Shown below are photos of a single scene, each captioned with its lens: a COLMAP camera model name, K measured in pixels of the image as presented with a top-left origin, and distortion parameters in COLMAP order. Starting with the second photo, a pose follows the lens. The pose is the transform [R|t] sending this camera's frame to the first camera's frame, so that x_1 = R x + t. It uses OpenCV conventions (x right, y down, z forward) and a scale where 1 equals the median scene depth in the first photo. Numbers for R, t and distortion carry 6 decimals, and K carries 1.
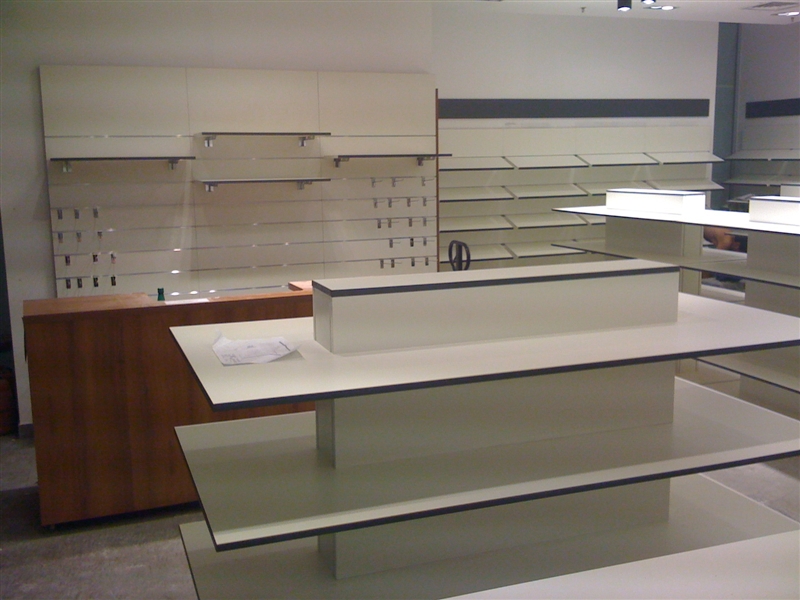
lens RADIAL K [[900.4, 0, 406.8], [0, 900.4, 304.8], [0, 0, 1]] dist [0.072105, 0.000000]
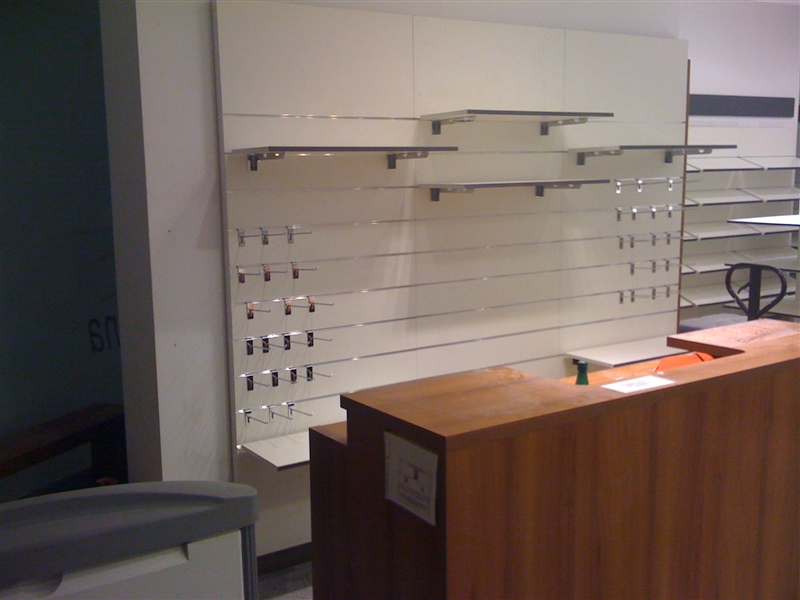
lens RADIAL K [[900.4, 0, 406.2], [0, 900.4, 305.6], [0, 0, 1]] dist [0.072105, 0.000000]
pose [[0.979446, -0.029513, 0.199533, -0.368420], [0.032959, 0.999359, -0.013970, -0.037563], [-0.198993, 0.020260, 0.979791, 0.340920]]
